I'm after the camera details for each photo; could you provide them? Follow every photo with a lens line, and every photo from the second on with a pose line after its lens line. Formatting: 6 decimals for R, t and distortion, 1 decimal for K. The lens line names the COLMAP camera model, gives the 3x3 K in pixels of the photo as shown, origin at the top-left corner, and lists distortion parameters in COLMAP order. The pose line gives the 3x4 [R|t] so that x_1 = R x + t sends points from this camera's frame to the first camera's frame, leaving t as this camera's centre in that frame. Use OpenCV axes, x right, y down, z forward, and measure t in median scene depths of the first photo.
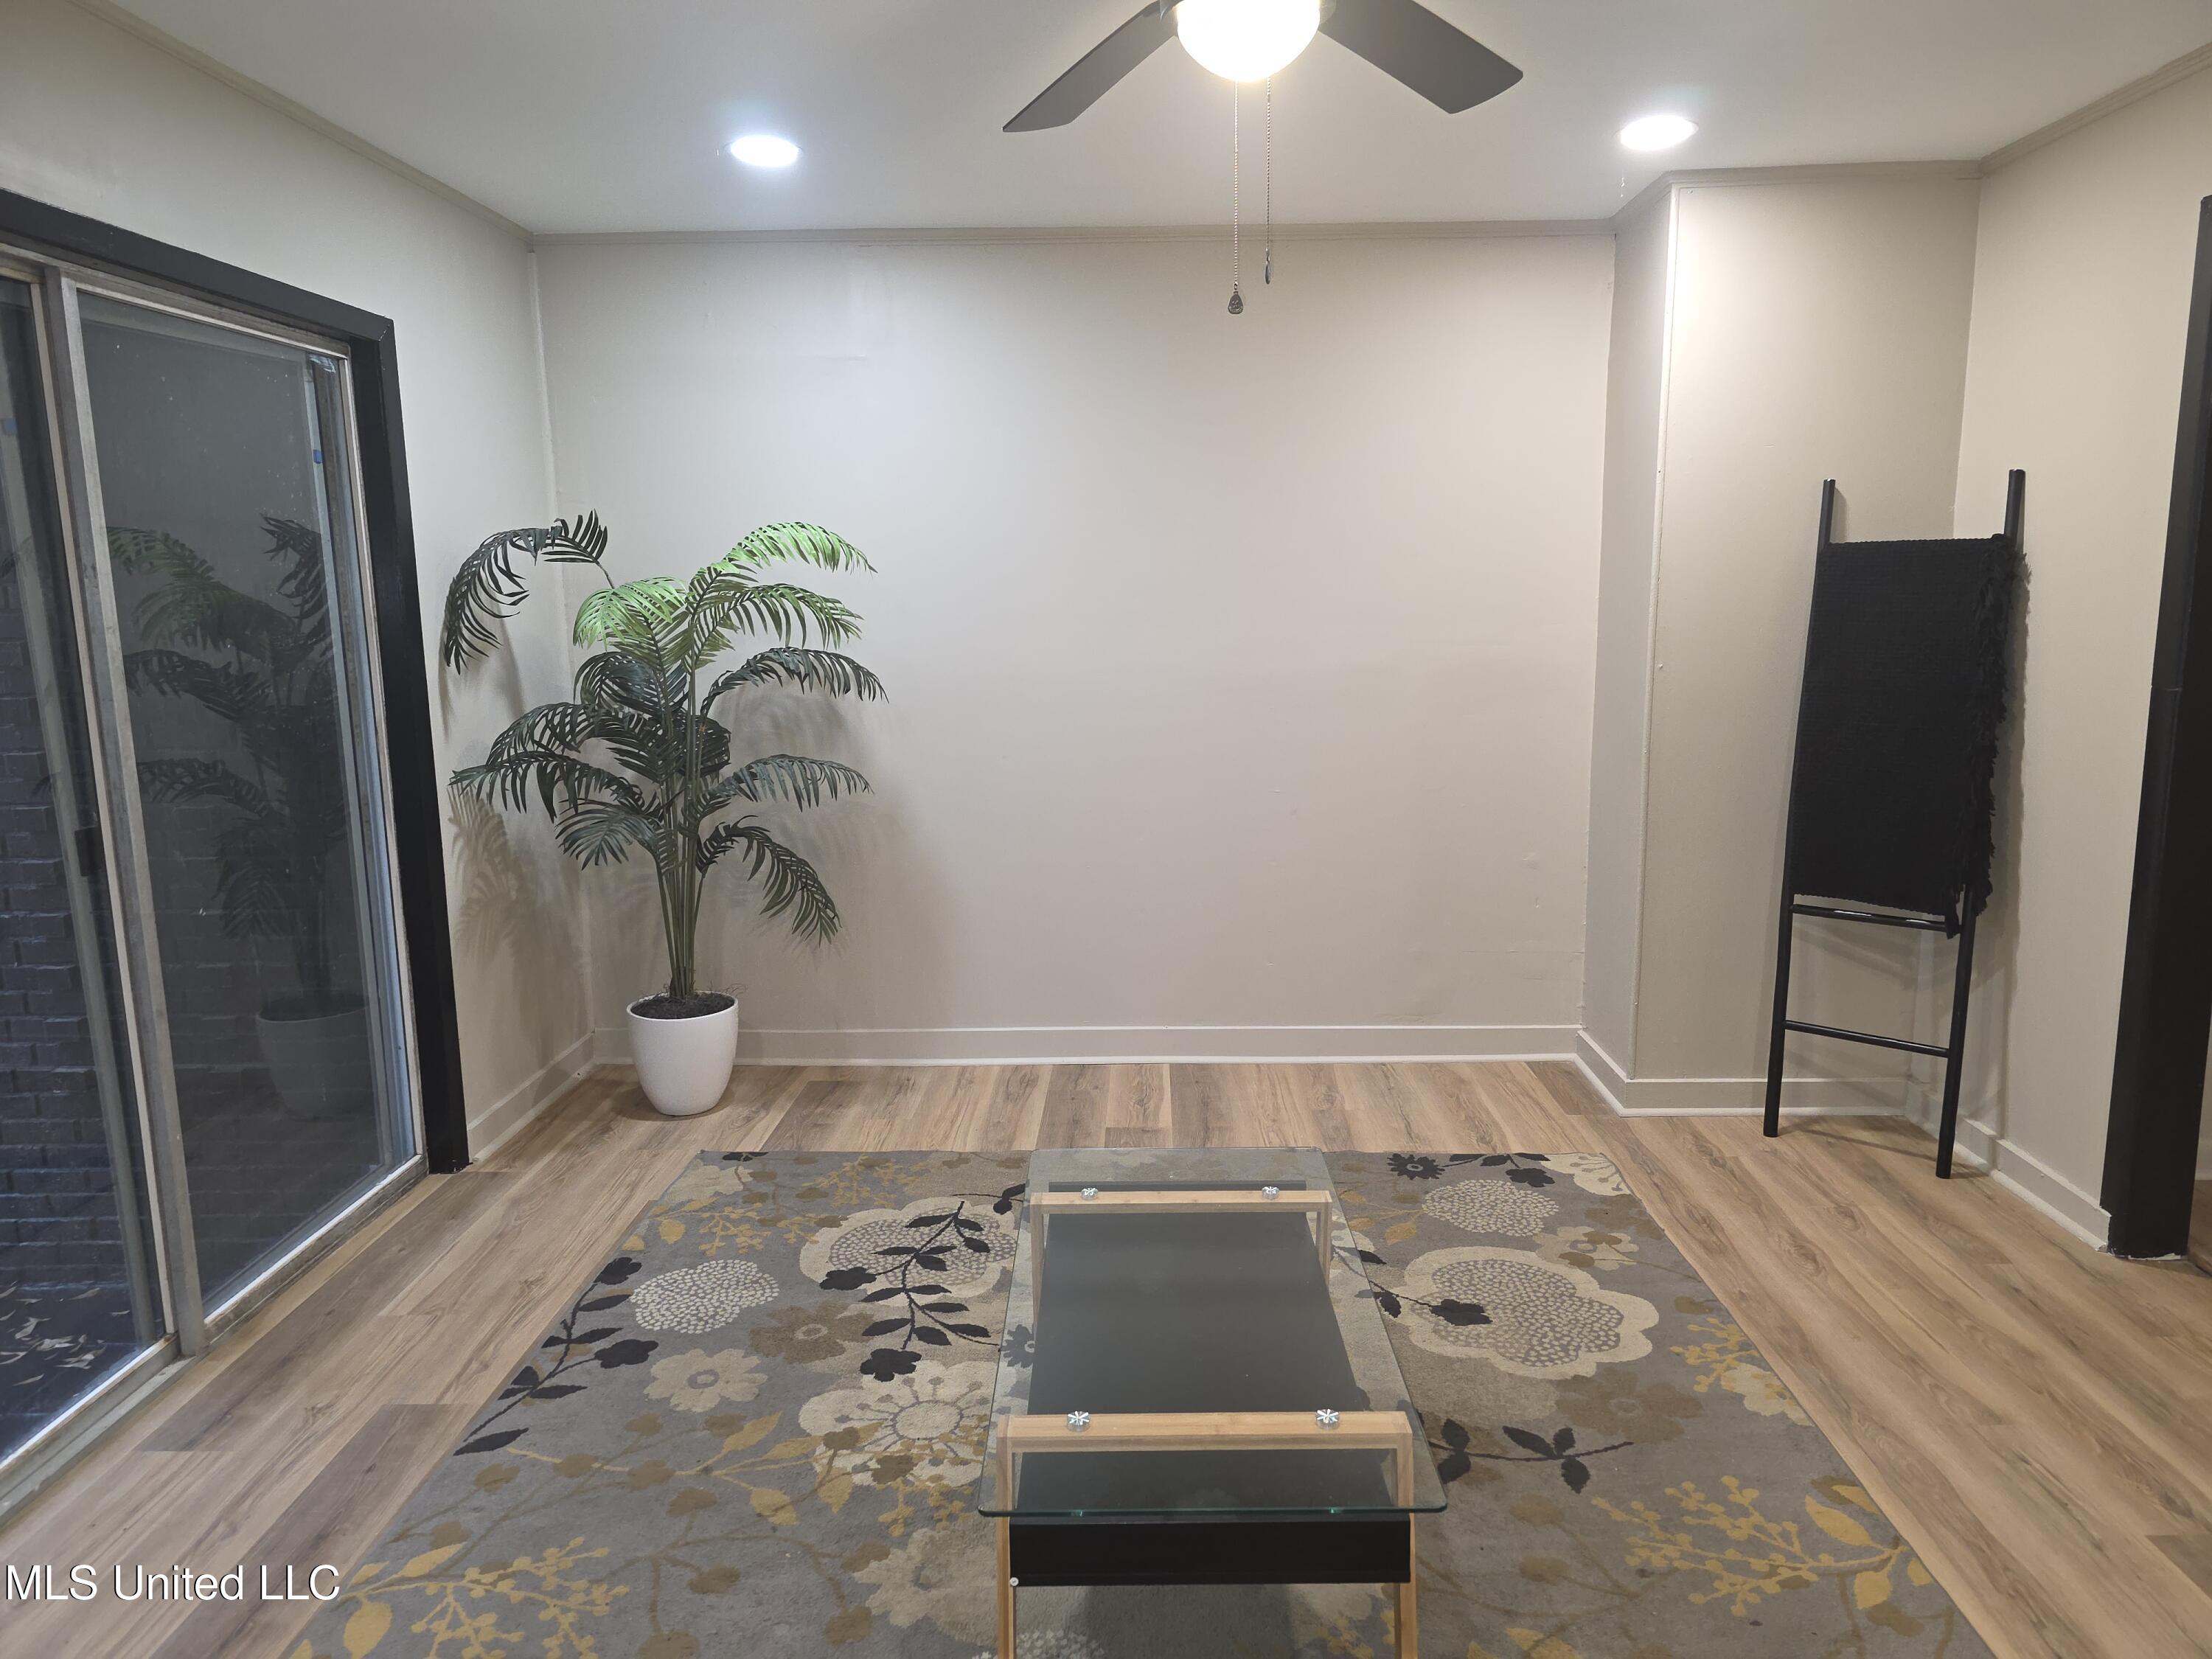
lens RADIAL K [[1472.7, 0, 1106.0], [0, 1472.7, 829.5], [0, 0, 1]] dist [0.071796, -0.061867]
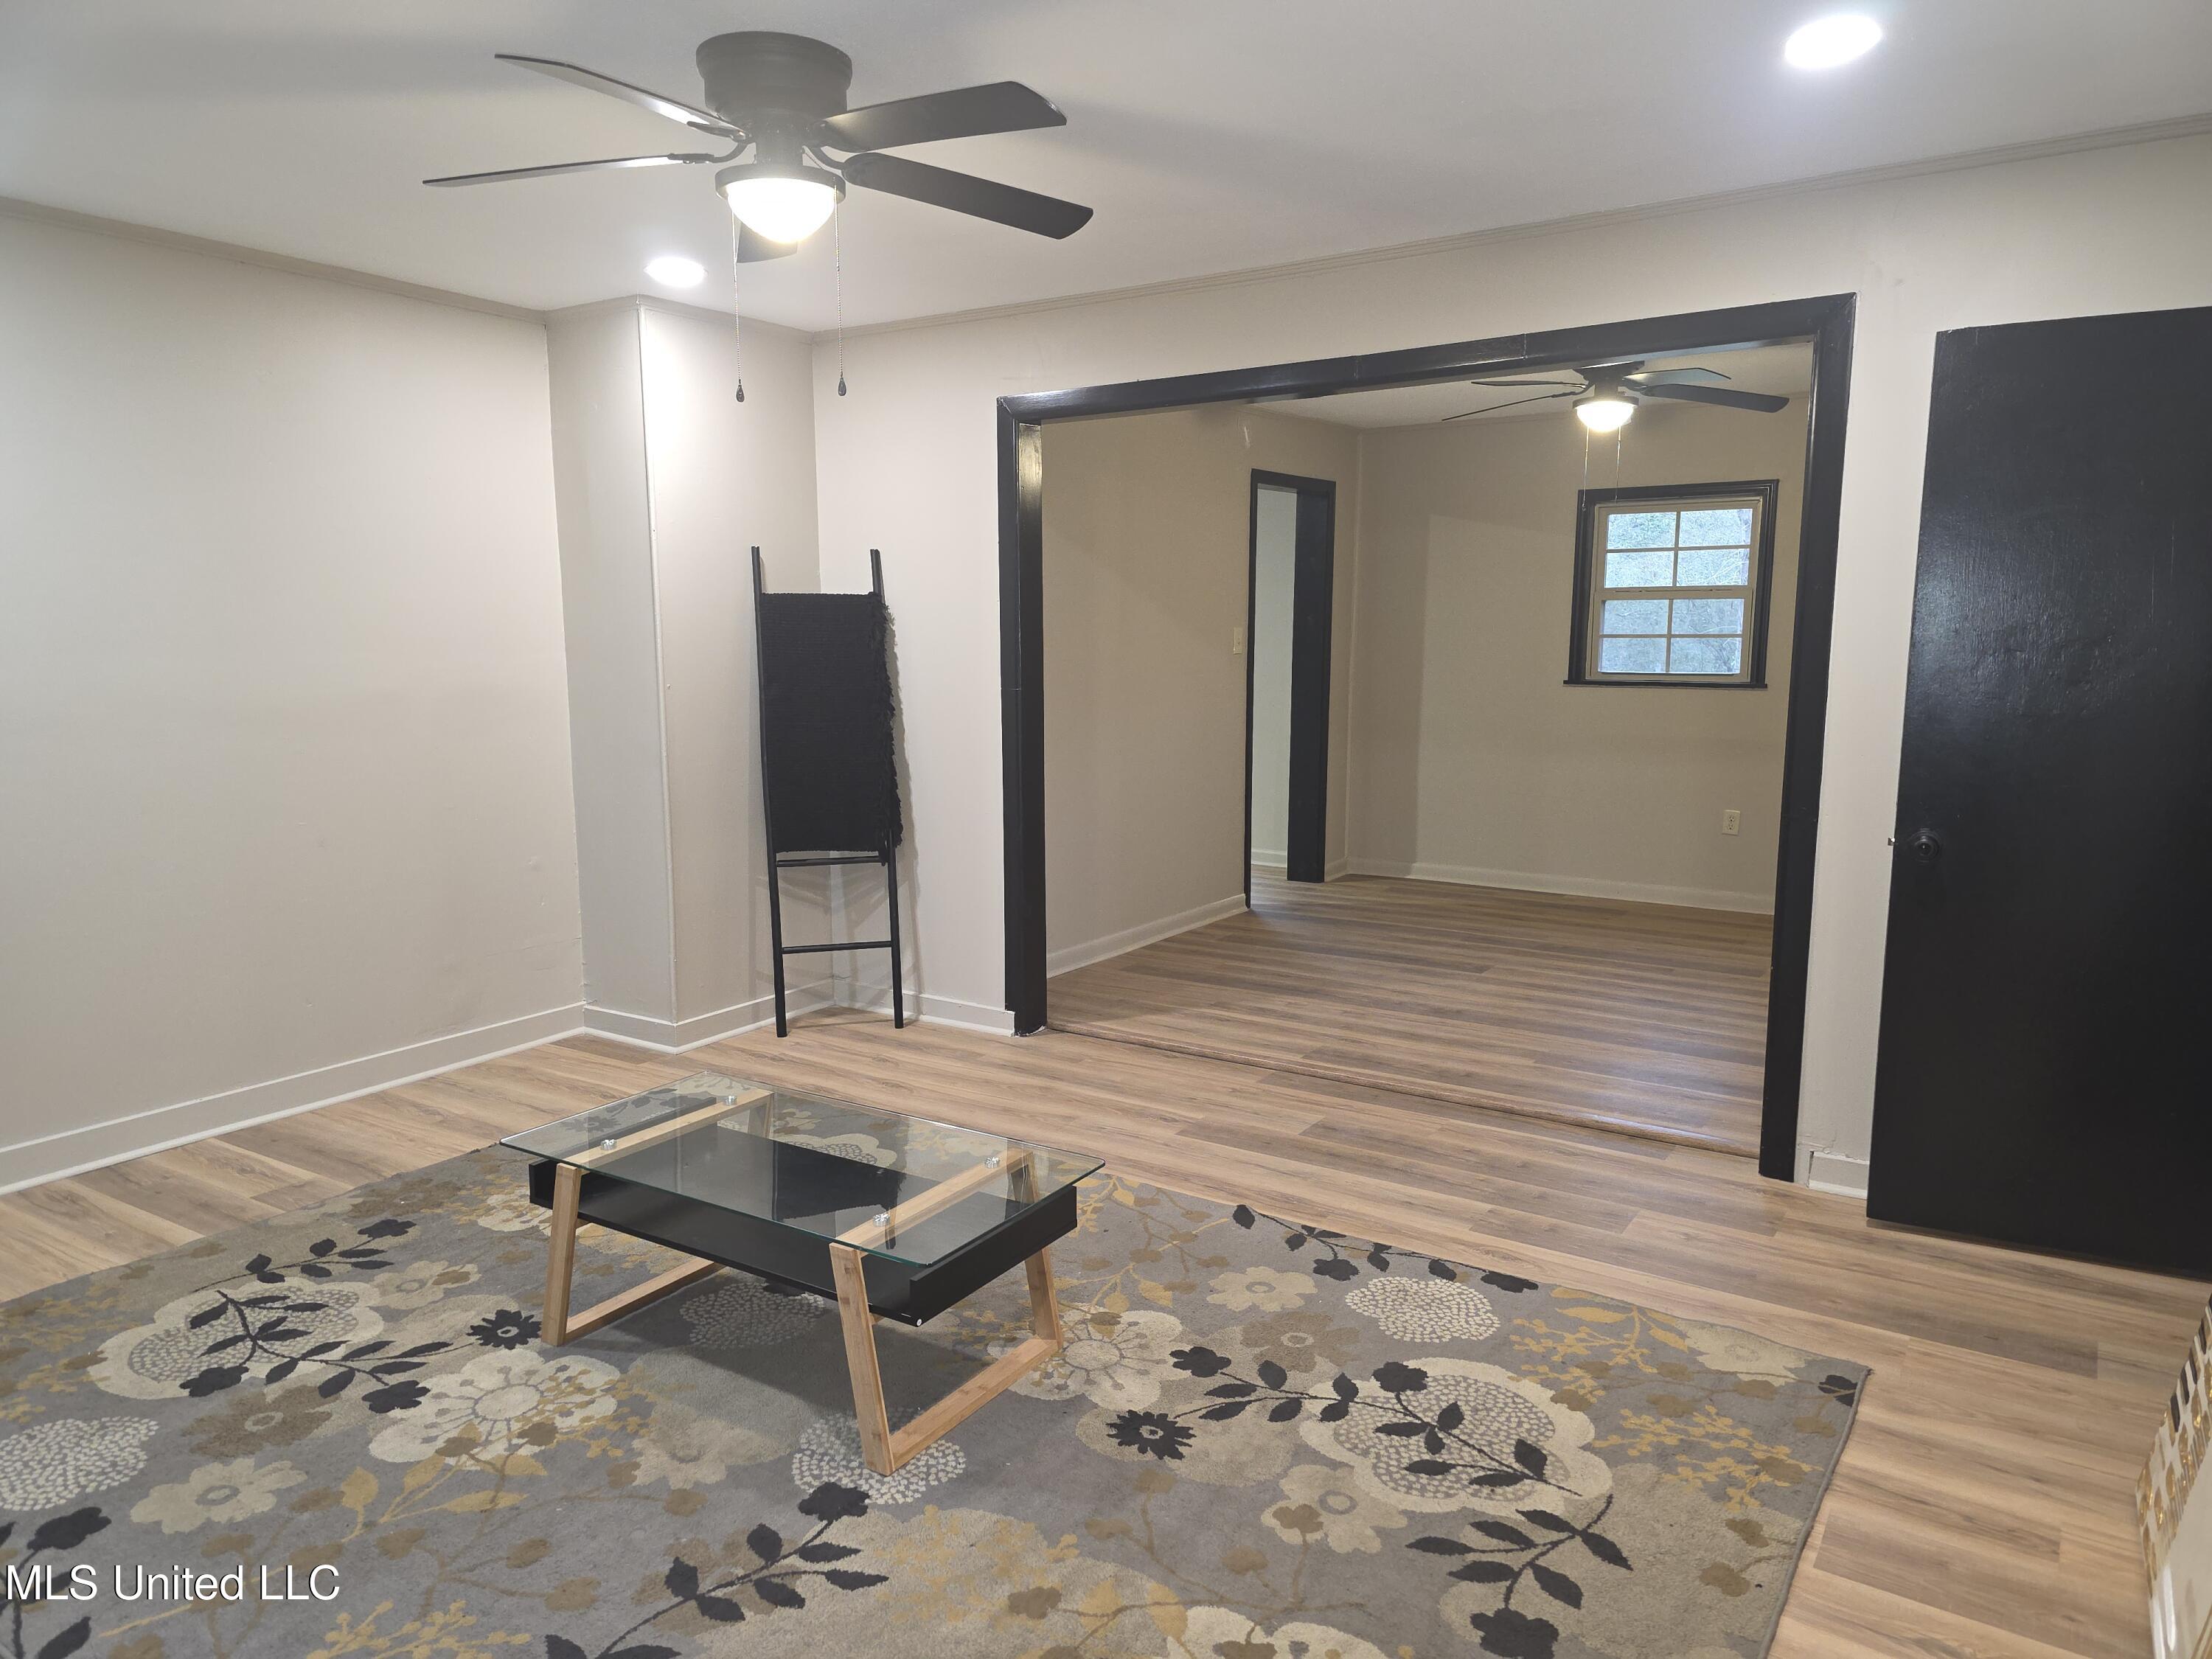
lens RADIAL K [[1469.5, 0, 1114.7], [0, 1469.5, 826.4], [0, 0, 1]] dist [0.057591, -0.063602]
pose [[0.524866, -0.101222, 0.845145, -0.541795], [0.131107, 0.990669, 0.037229, 0.010997], [-0.841027, 0.091264, 0.533239, 0.038591]]
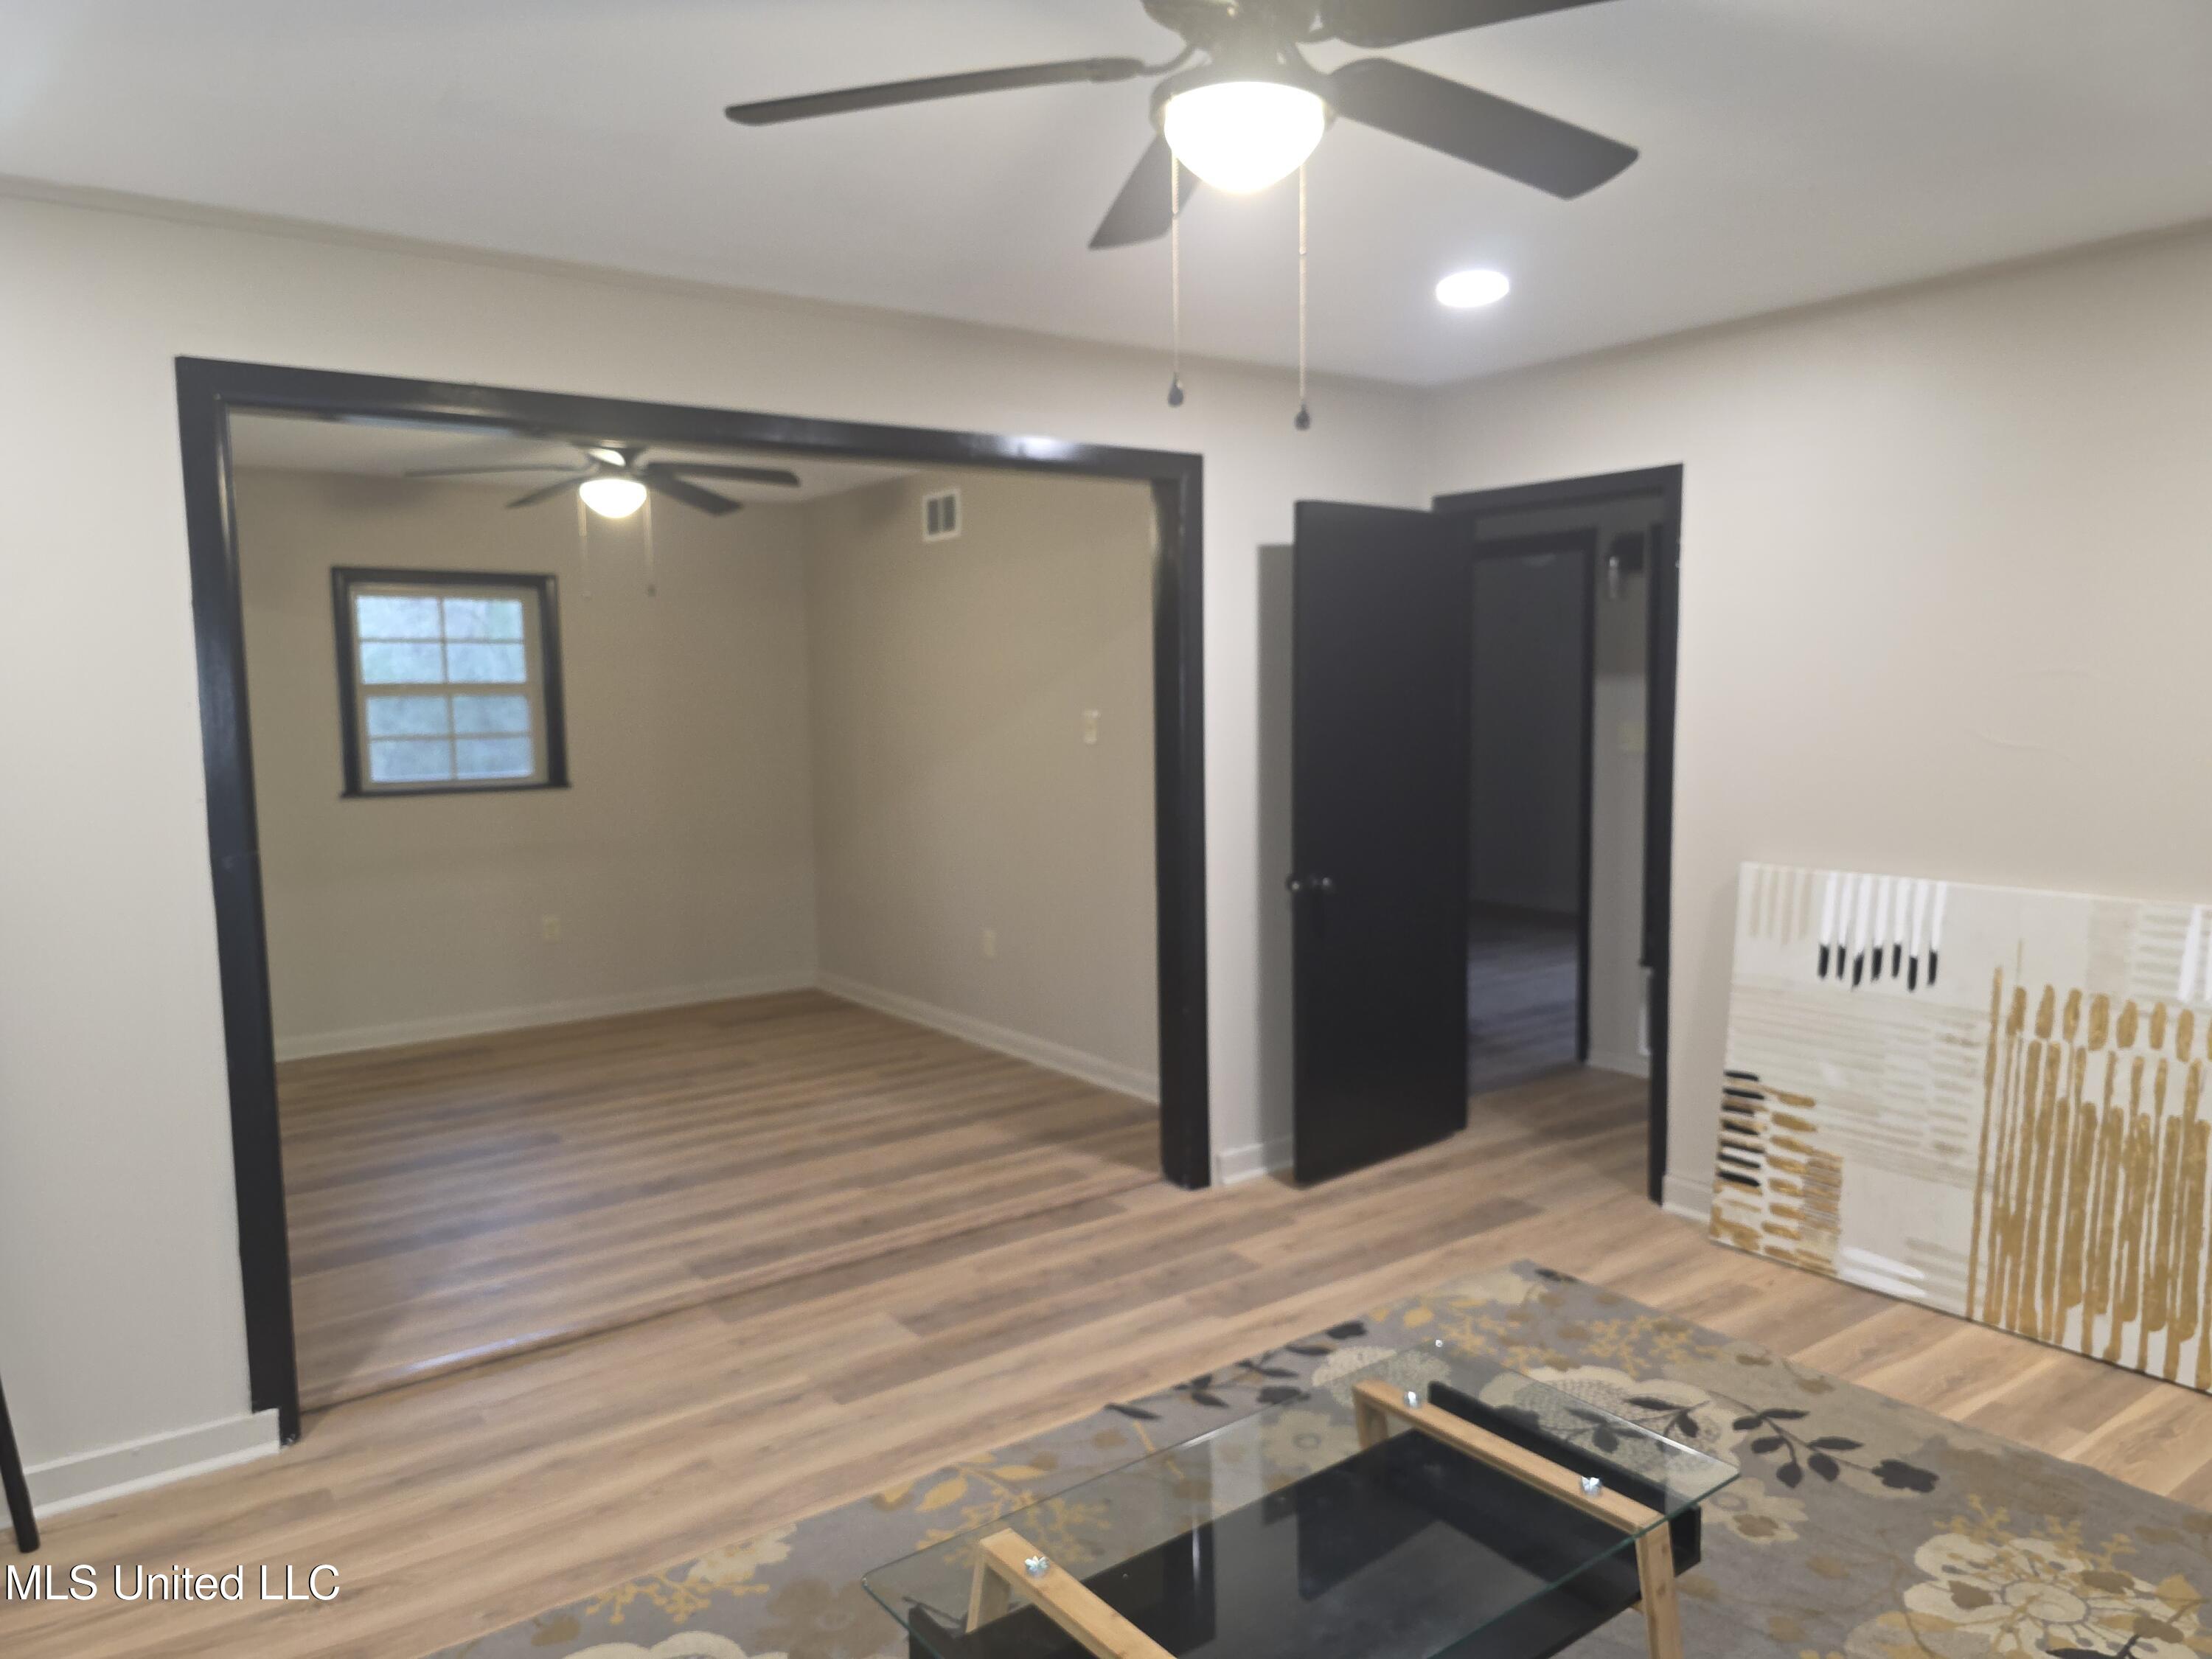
lens RADIAL K [[1469.5, 0, 1114.7], [0, 1469.5, 826.4], [0, 0, 1]] dist [0.057591, -0.063602]
pose [[-0.615436, -0.042827, 0.787022, -0.336663], [0.153468, 0.972901, 0.172951, -0.161946], [-0.773101, 0.227223, -0.592186, 0.962203]]
